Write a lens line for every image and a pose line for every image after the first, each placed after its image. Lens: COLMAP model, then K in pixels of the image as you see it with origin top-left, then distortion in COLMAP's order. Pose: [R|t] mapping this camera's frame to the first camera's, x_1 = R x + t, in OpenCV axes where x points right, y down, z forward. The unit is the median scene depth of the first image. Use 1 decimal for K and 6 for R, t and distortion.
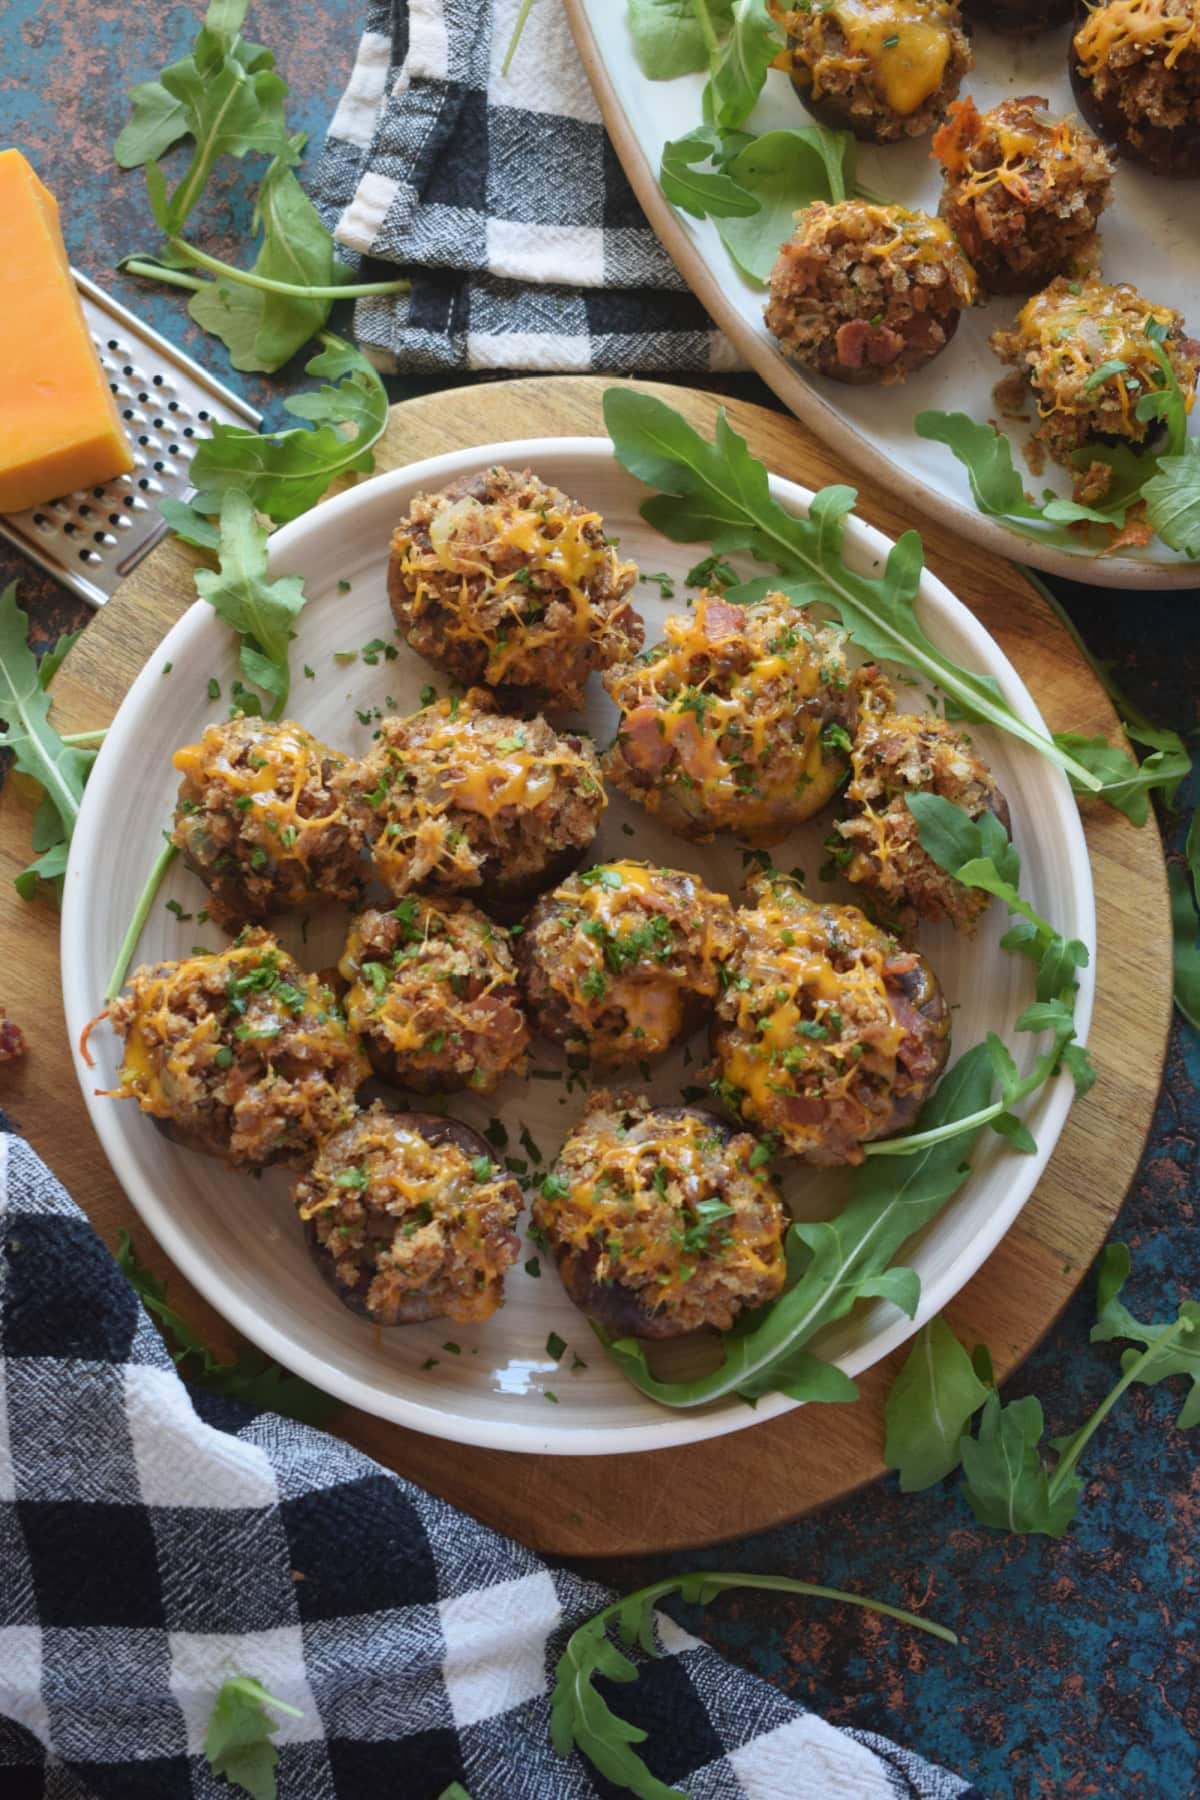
lens RADIAL K [[2769.3, 0, 600.0], [0, 2769.3, 900.0], [0, 0, 1]] dist [-0.047588, 0.083064]
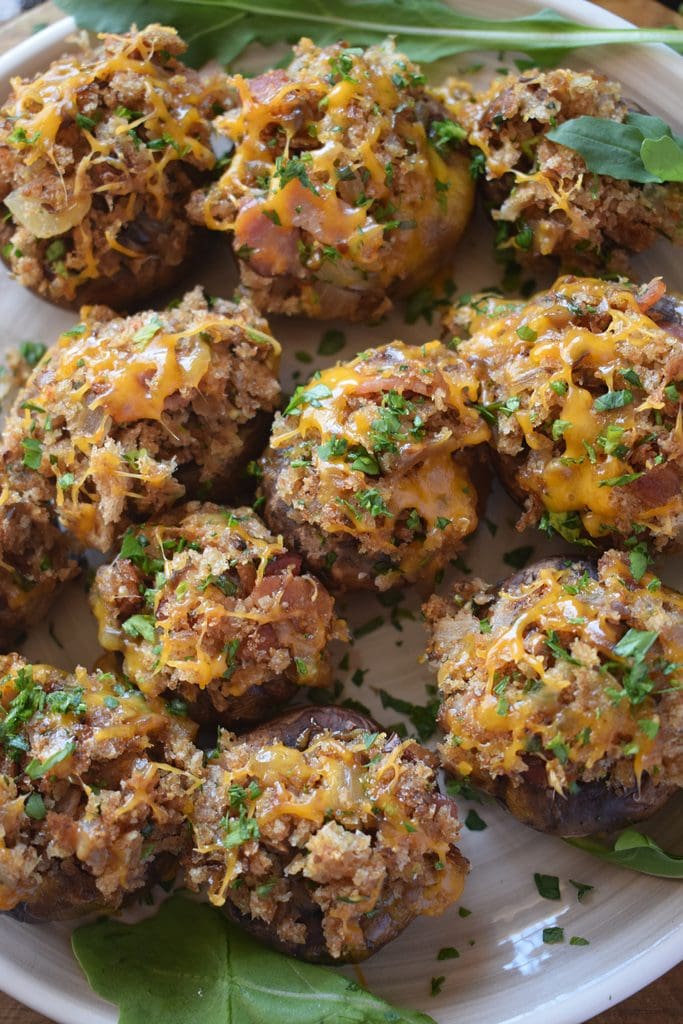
lens RADIAL K [[1575.4, 0, 341.5], [0, 1575.4, 512.0], [0, 0, 1]] dist [-0.047588, 0.083064]
pose [[0.847378, -0.528072, 0.055587, -0.036235], [0.530706, 0.845694, -0.056153, 0.056507], [-0.017357, 0.077083, 0.996874, 0.508463]]
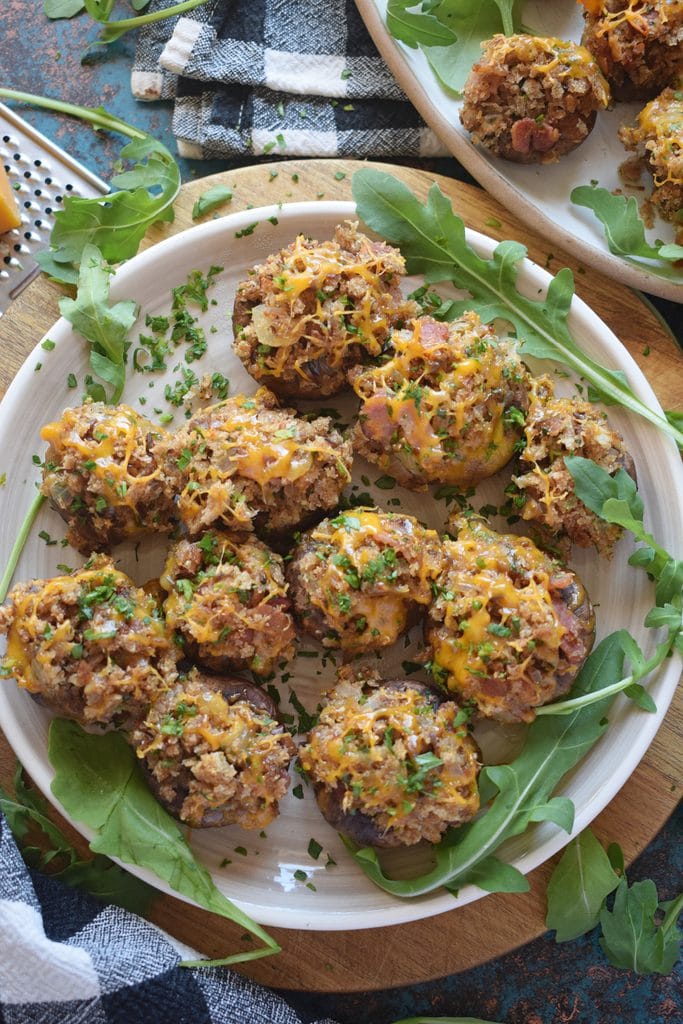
lens RADIAL K [[1575.4, 0, 341.5], [0, 1575.4, 512.0], [0, 0, 1]] dist [-0.047588, 0.083064]
pose [[0.999996, -0.001573, 0.002130, -0.003774], [0.001516, 0.999650, 0.026427, -0.031947], [-0.002171, -0.026424, 0.999648, 0.204531]]
